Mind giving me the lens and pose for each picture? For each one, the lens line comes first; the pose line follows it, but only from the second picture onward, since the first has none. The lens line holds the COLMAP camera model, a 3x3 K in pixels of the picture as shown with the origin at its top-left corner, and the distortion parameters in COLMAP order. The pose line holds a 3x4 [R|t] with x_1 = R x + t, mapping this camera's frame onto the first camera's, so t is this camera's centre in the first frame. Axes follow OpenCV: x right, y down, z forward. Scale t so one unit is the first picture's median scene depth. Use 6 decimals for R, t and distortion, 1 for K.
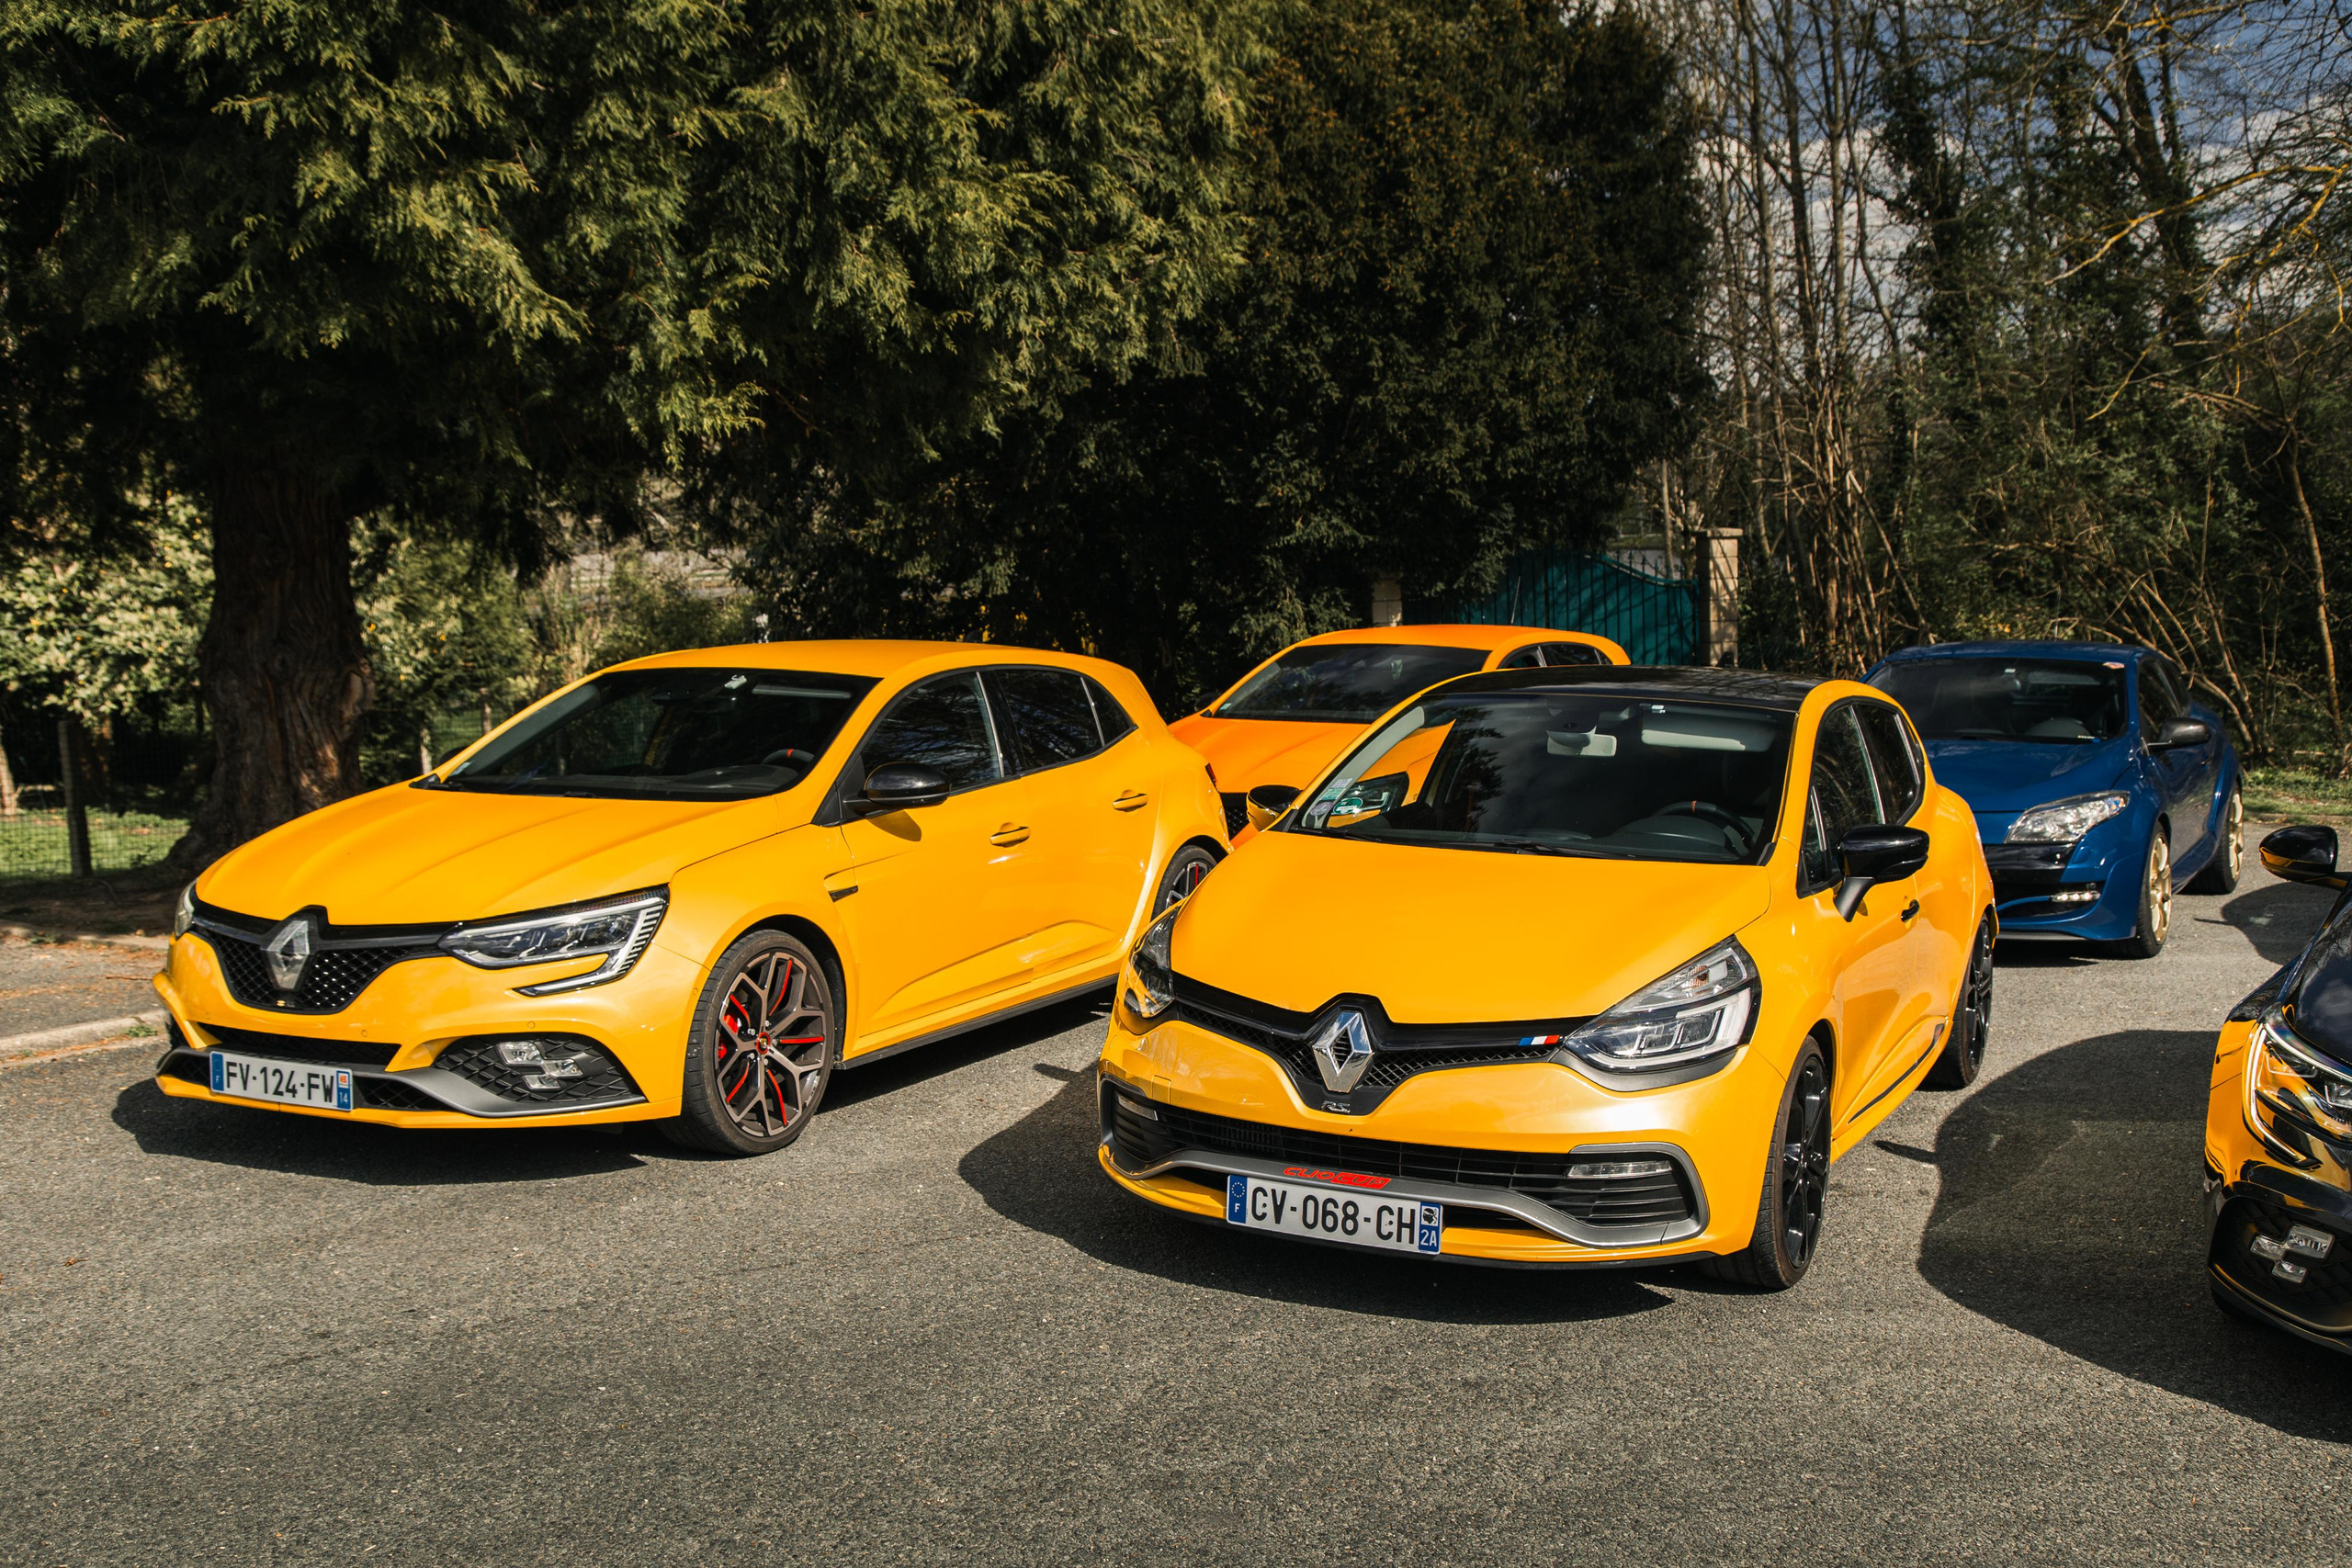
lens RADIAL K [[2375.0, 0, 1159.7], [0, 2375.0, 775.4], [0, 0, 1]] dist [0.012856, 0.000000]
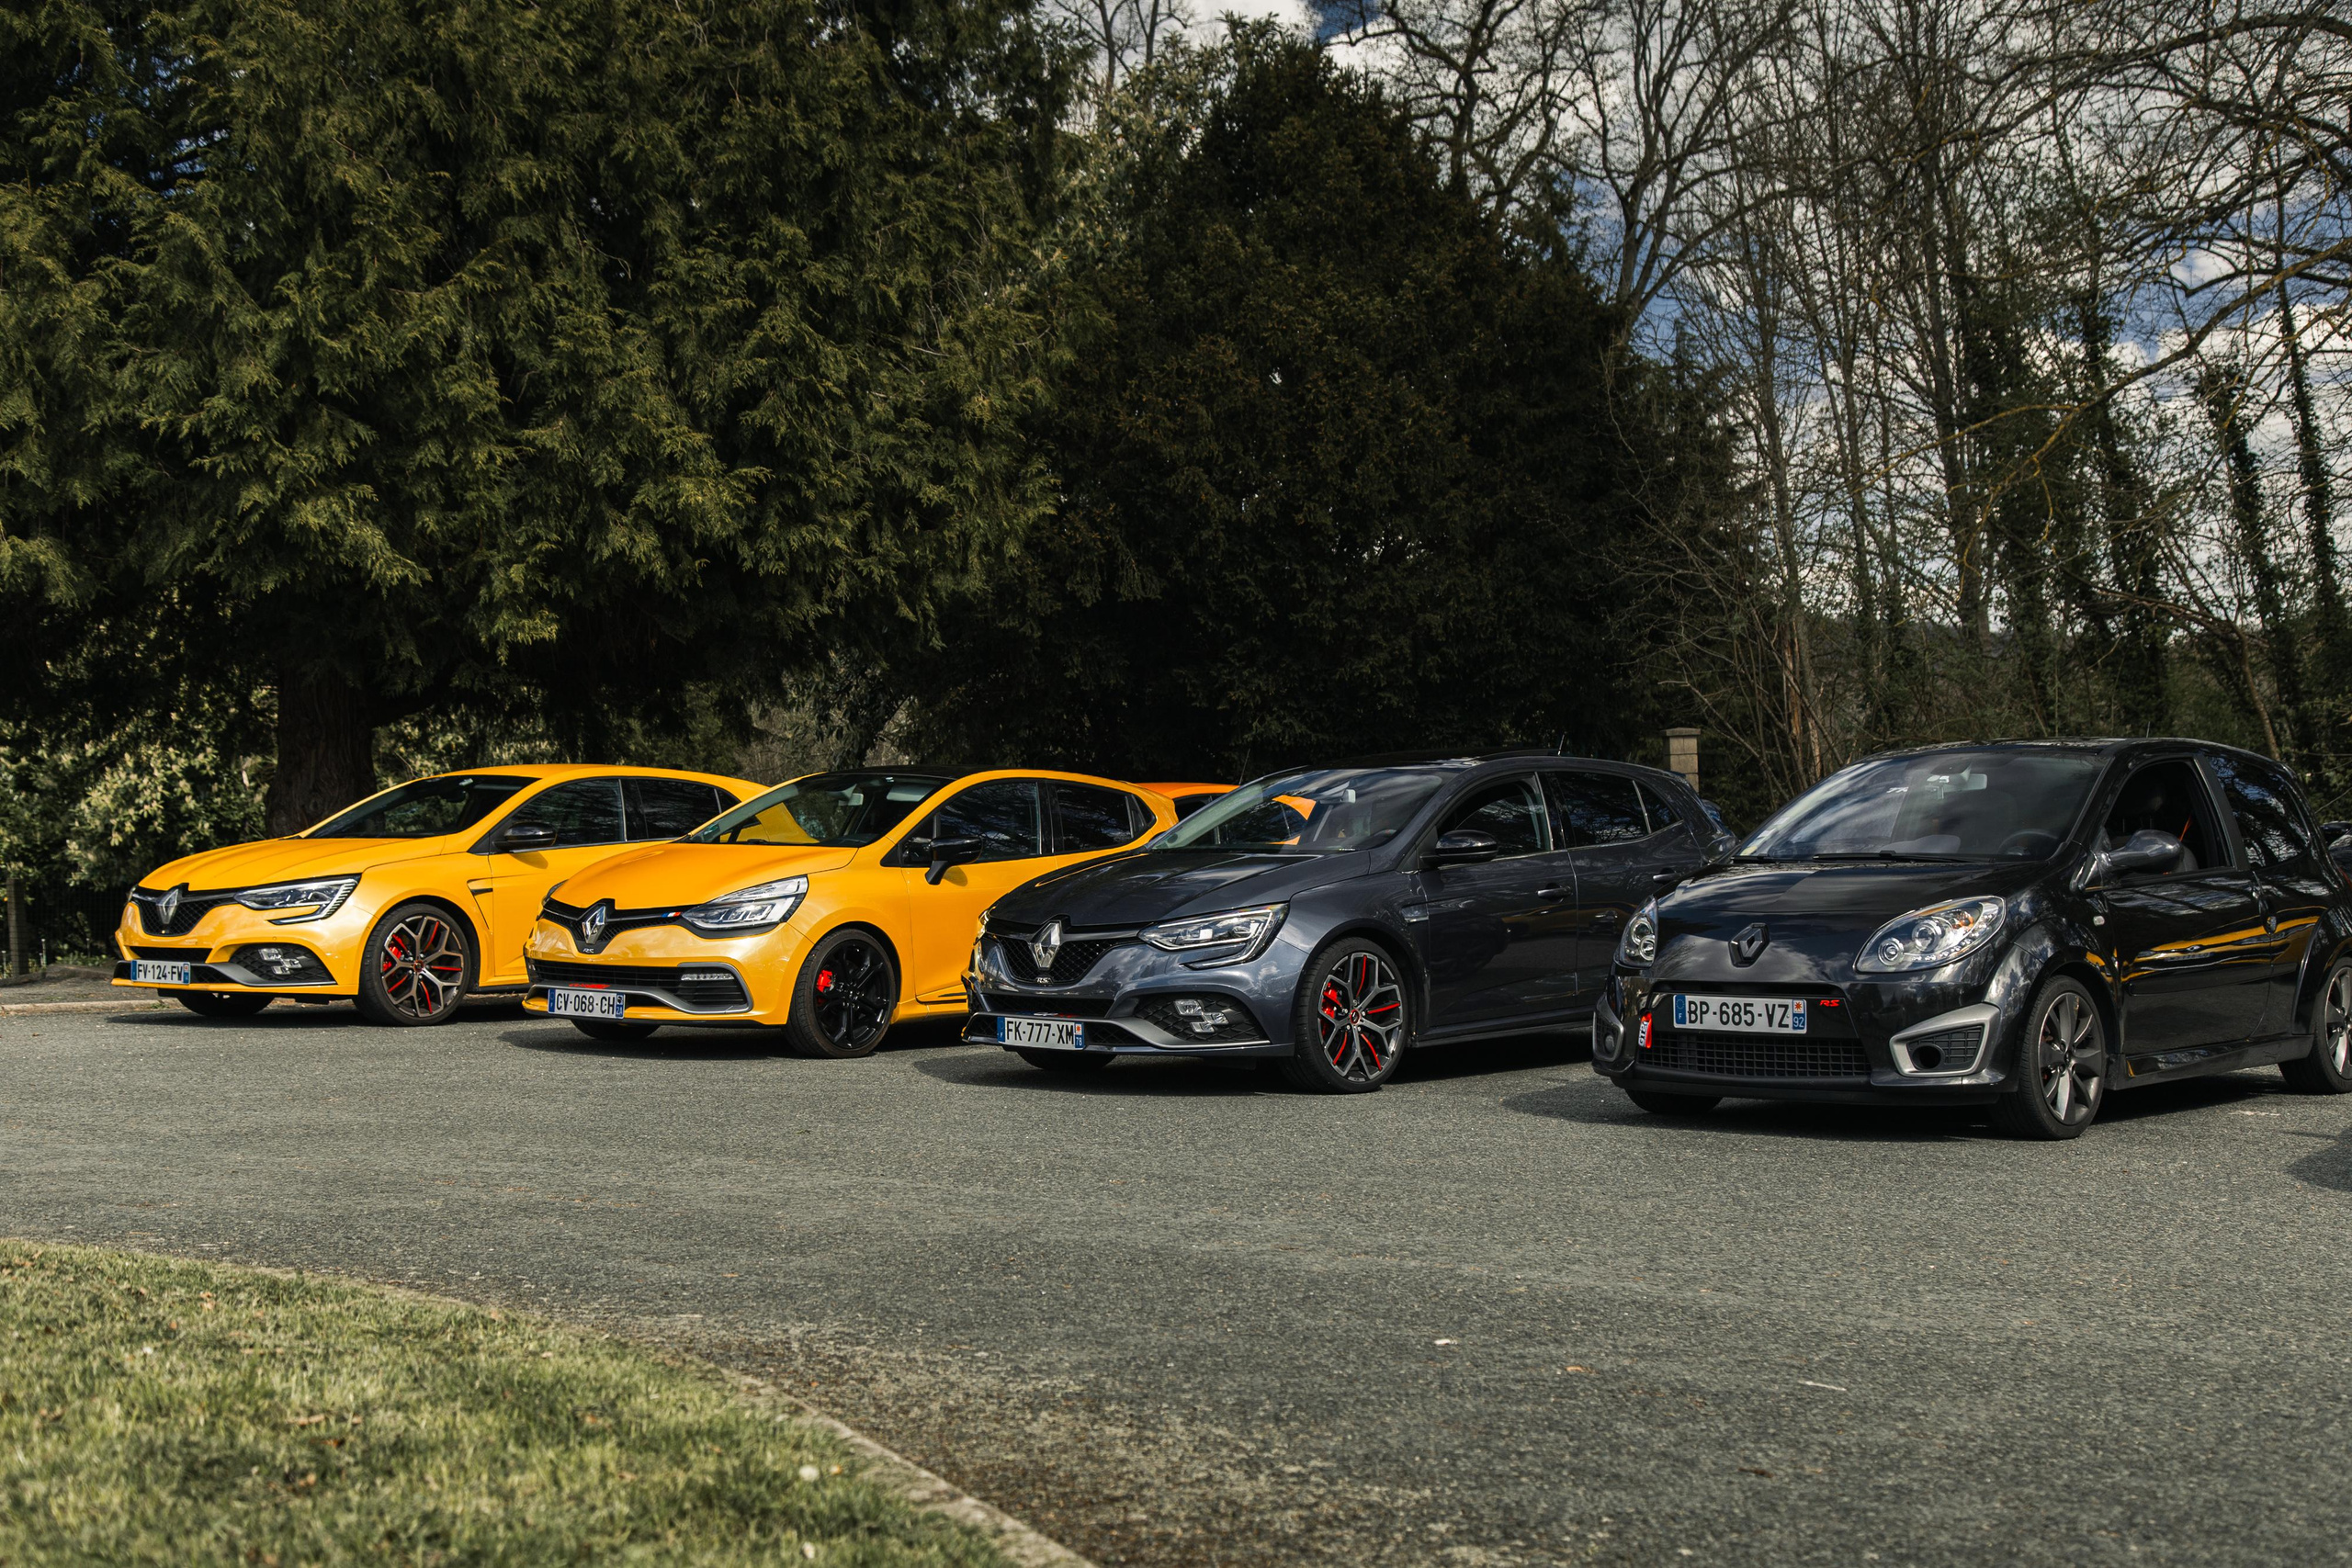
lens RADIAL K [[2958.8, 0, 1185.4], [0, 2958.8, 787.4], [0, 0, 1]] dist [0.025355, 0.000000]
pose [[0.979202, -0.006208, -0.202791, 0.793588], [-0.015100, 0.994530, -0.103354, 0.184753], [0.202324, 0.104266, 0.973752, -1.009379]]
